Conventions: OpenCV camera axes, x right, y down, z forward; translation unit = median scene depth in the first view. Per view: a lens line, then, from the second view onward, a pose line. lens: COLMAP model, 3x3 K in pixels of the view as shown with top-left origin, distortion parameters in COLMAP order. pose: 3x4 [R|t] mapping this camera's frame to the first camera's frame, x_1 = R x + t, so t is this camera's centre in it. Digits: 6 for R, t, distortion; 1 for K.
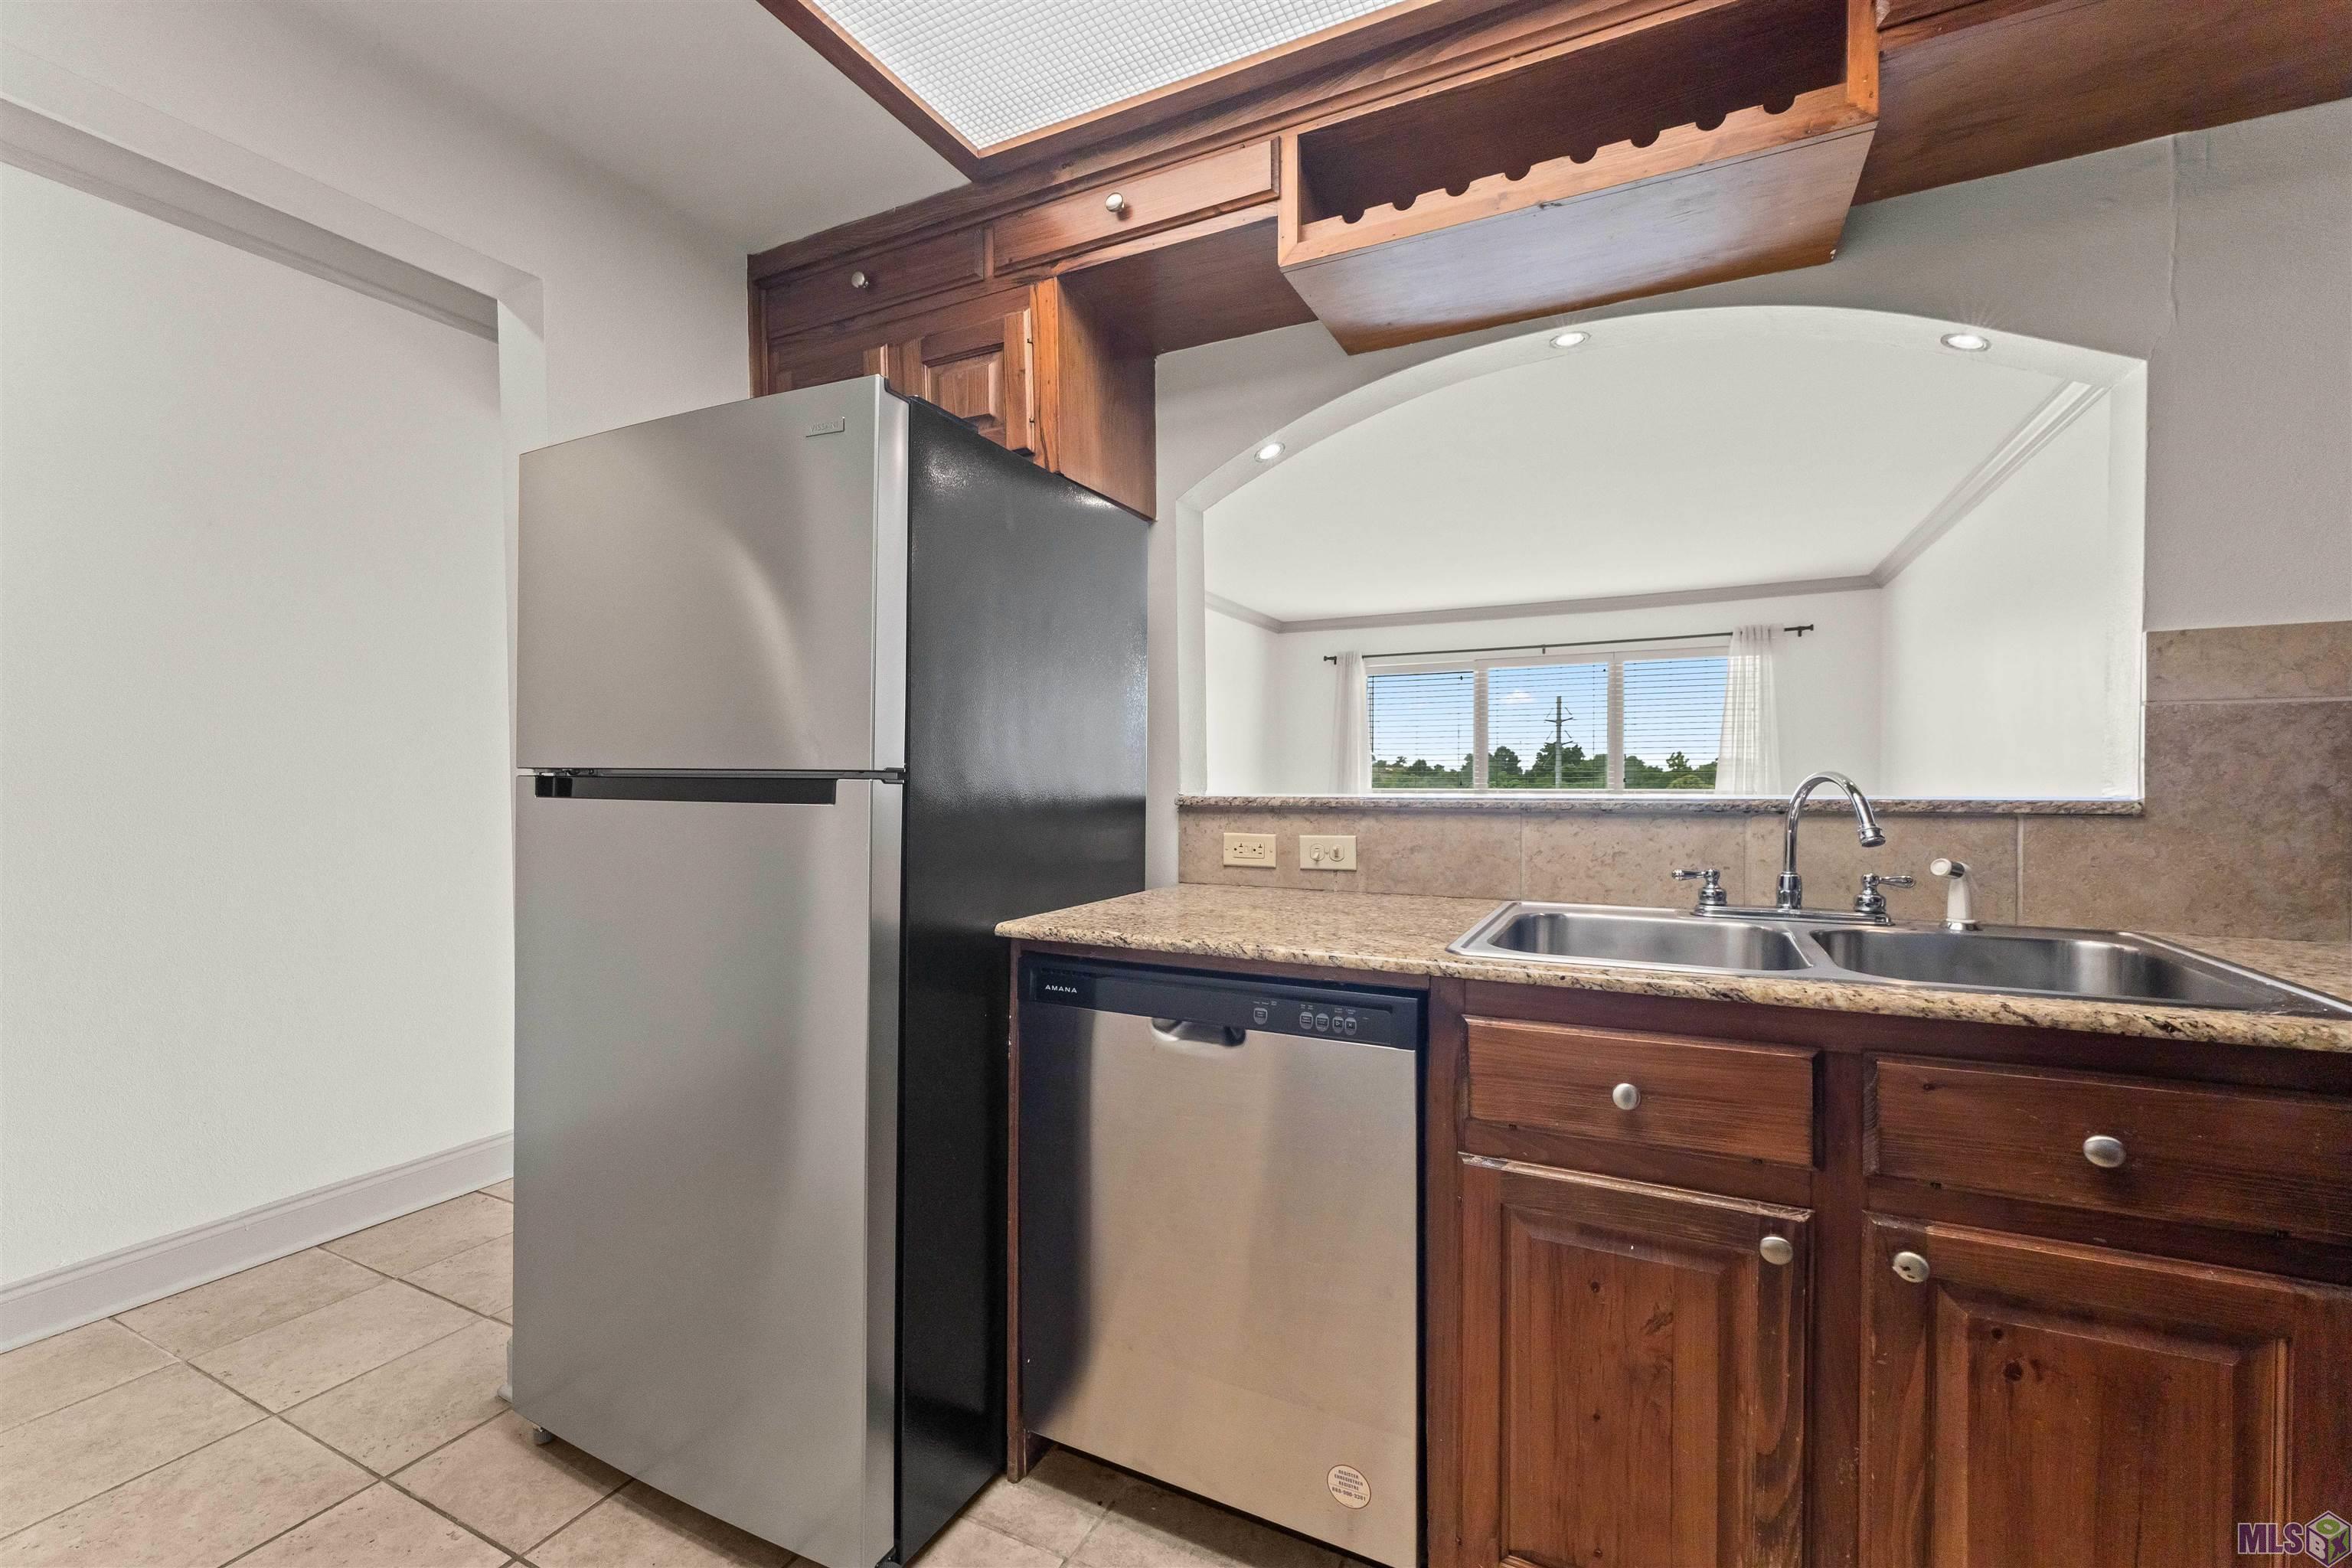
lens RADIAL K [[969.7, 0, 1235.5], [0, 969.7, 791.7], [0, 0, 1]] dist [0.000498, 0.000018]
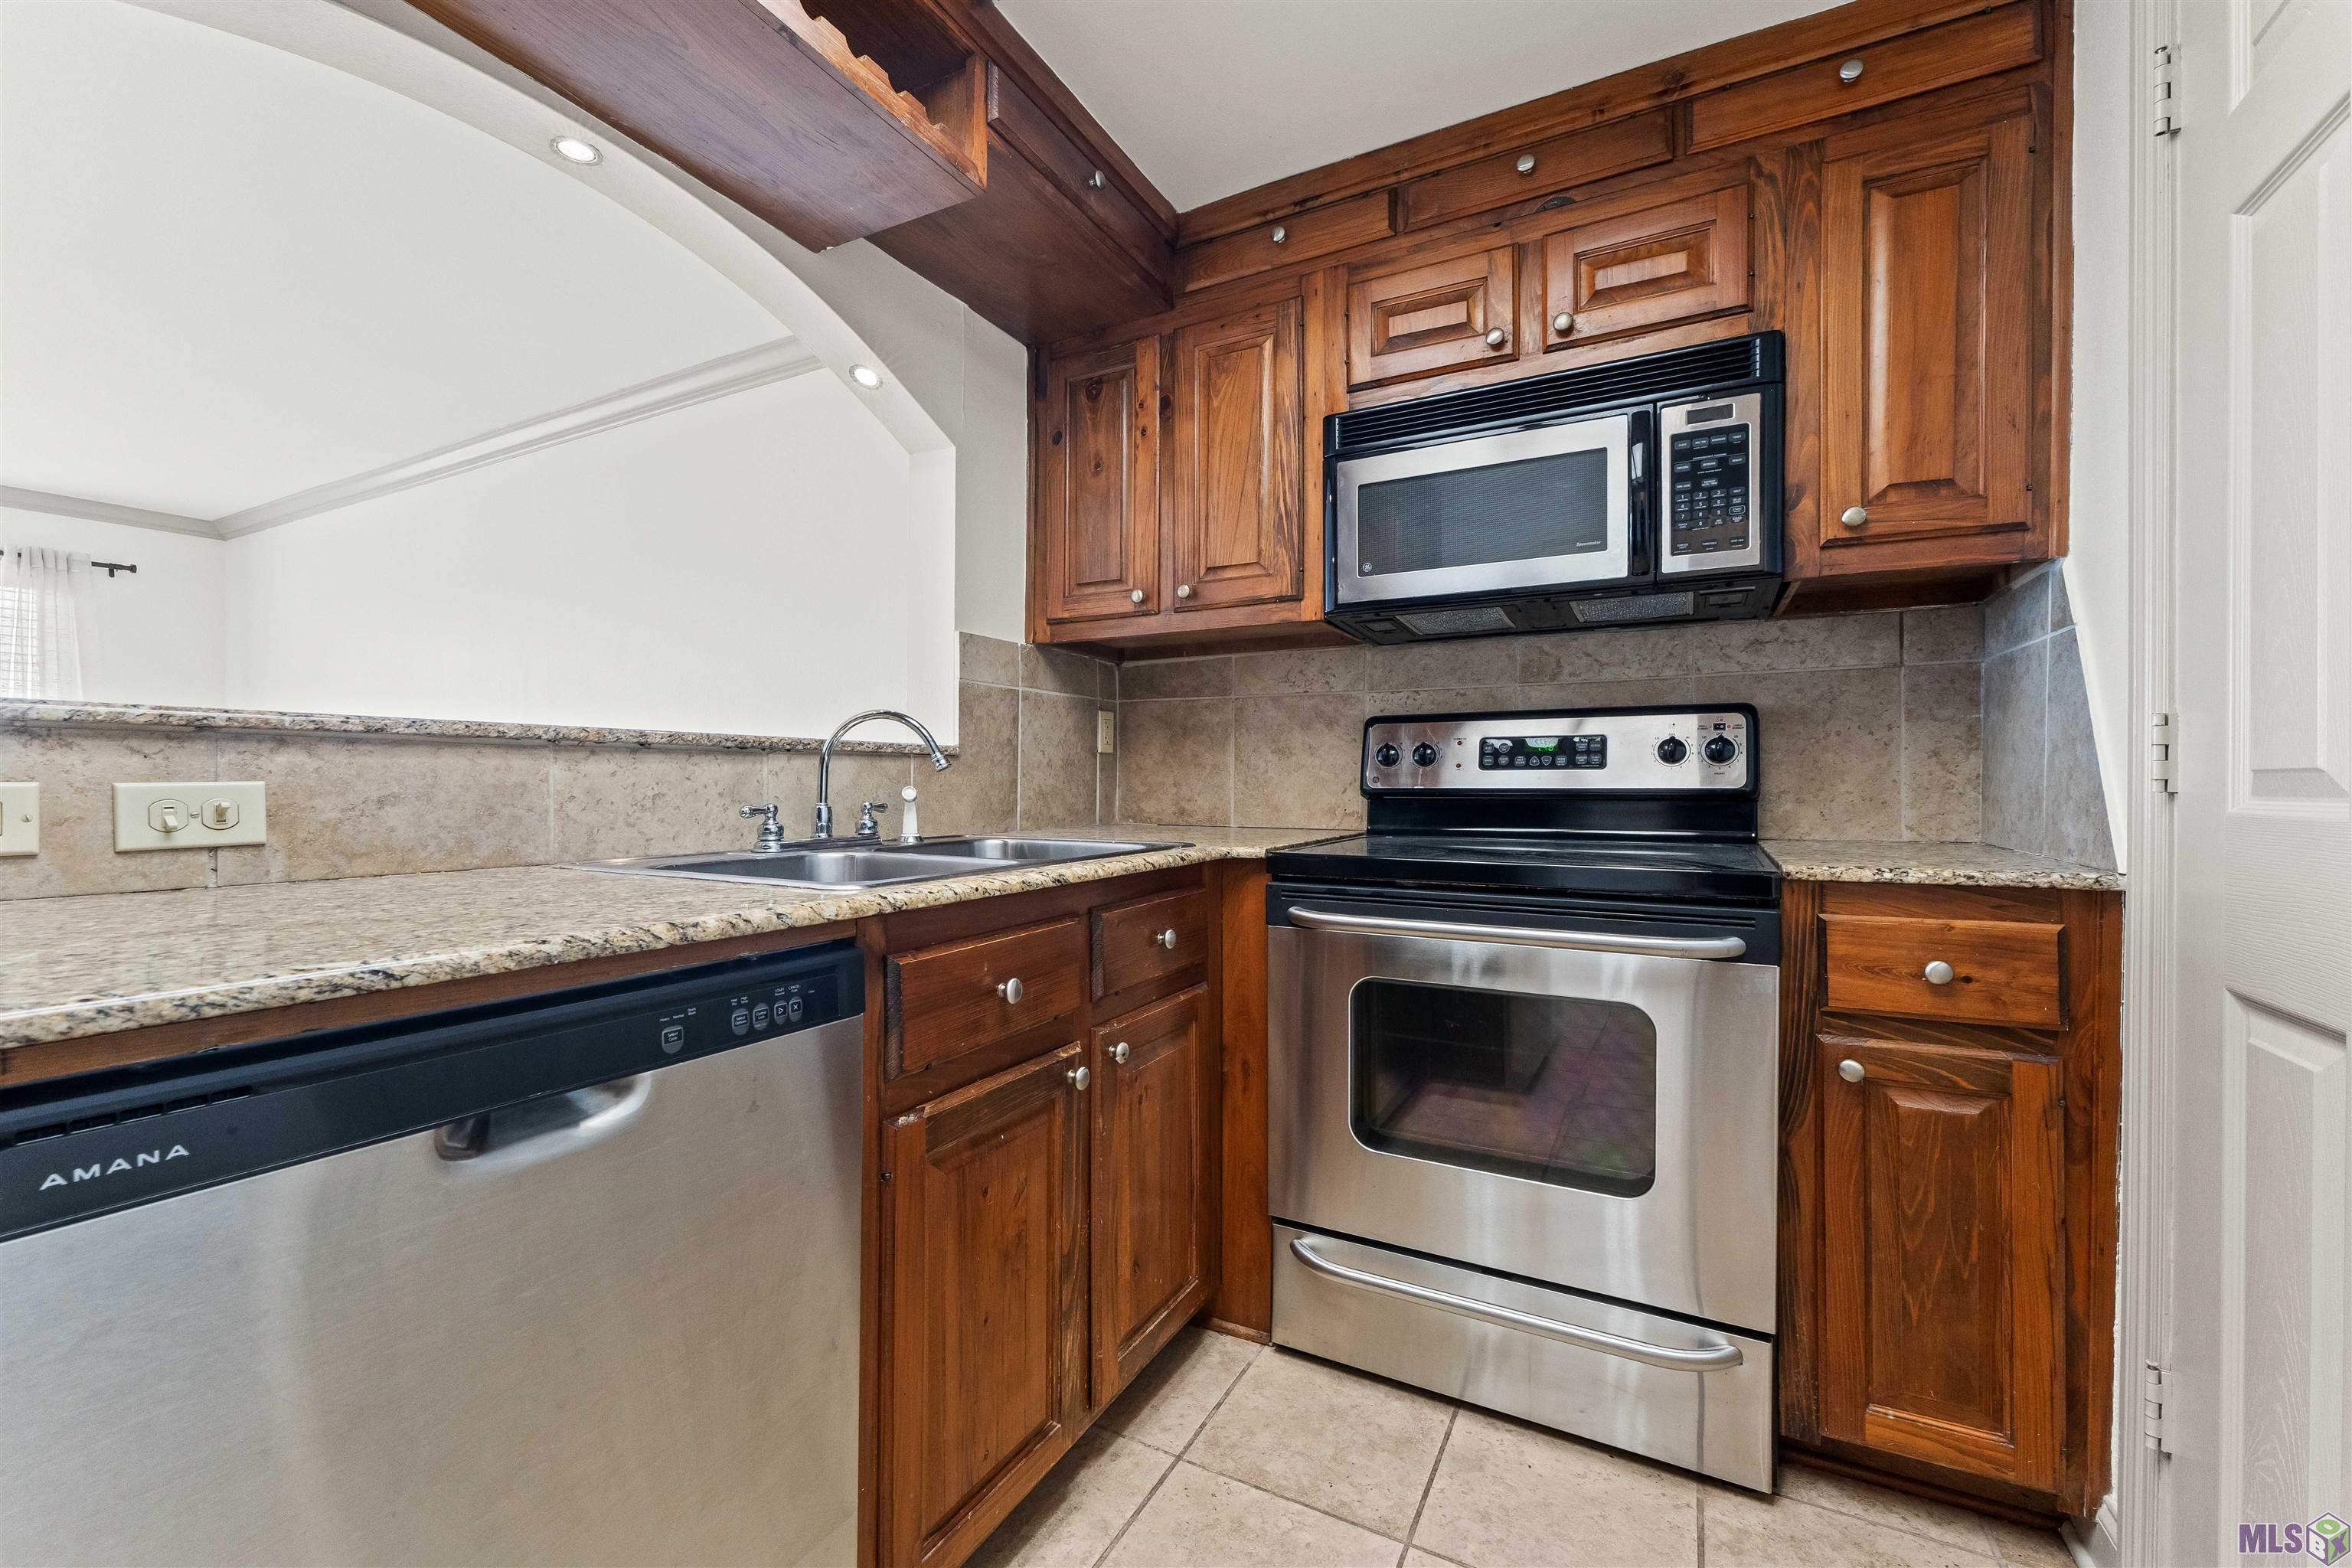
lens RADIAL K [[972.1, 0, 1115.5], [0, 972.1, 785.7], [0, 0, 1]] dist [-0.002558, -0.000086]
pose [[0.096113, -0.001418, 0.995369, -0.504175], [0.011958, 0.999928, 0.000270, 0.071582], [-0.995299, 0.011876, 0.096123, 0.617823]]
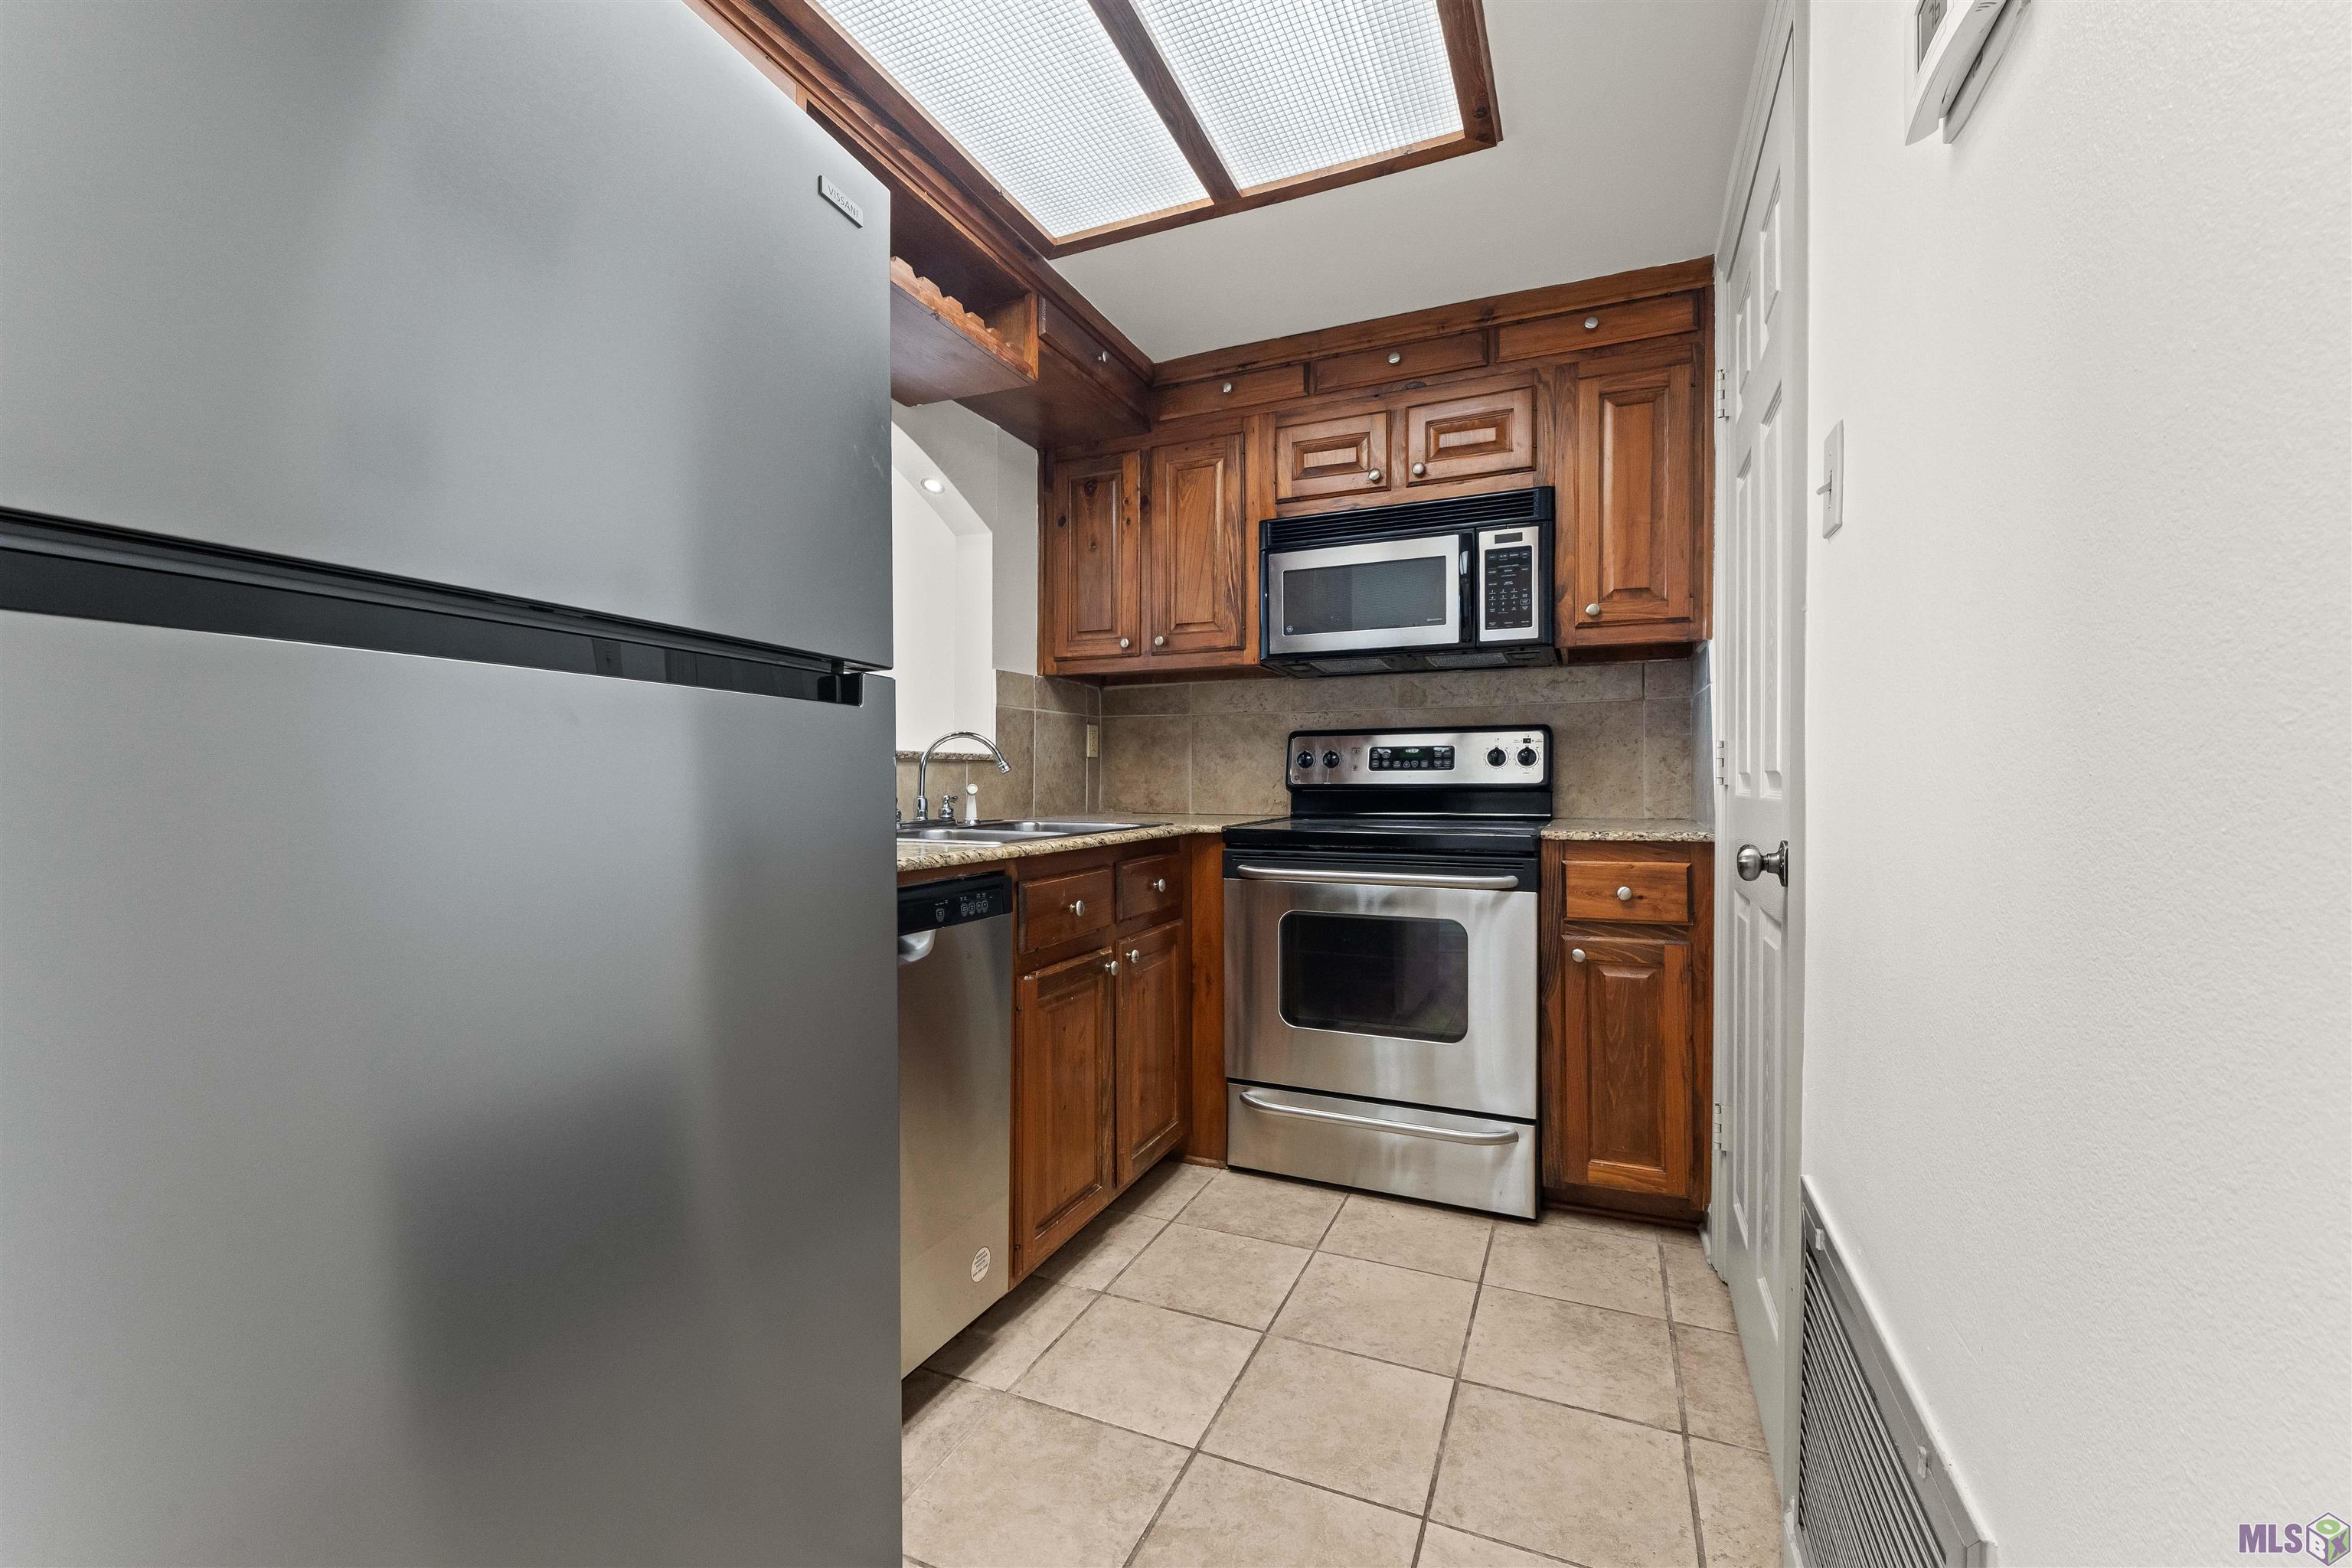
lens RADIAL K [[975.2, 0, 1170.8], [0, 975.2, 785.0], [0, 0, 1]] dist [-0.001277, -0.000049]
pose [[-0.032250, -0.005041, 0.999467, -1.067116], [0.015525, 0.999864, 0.005544, 0.066954], [-0.999359, 0.015695, -0.032168, 0.700771]]
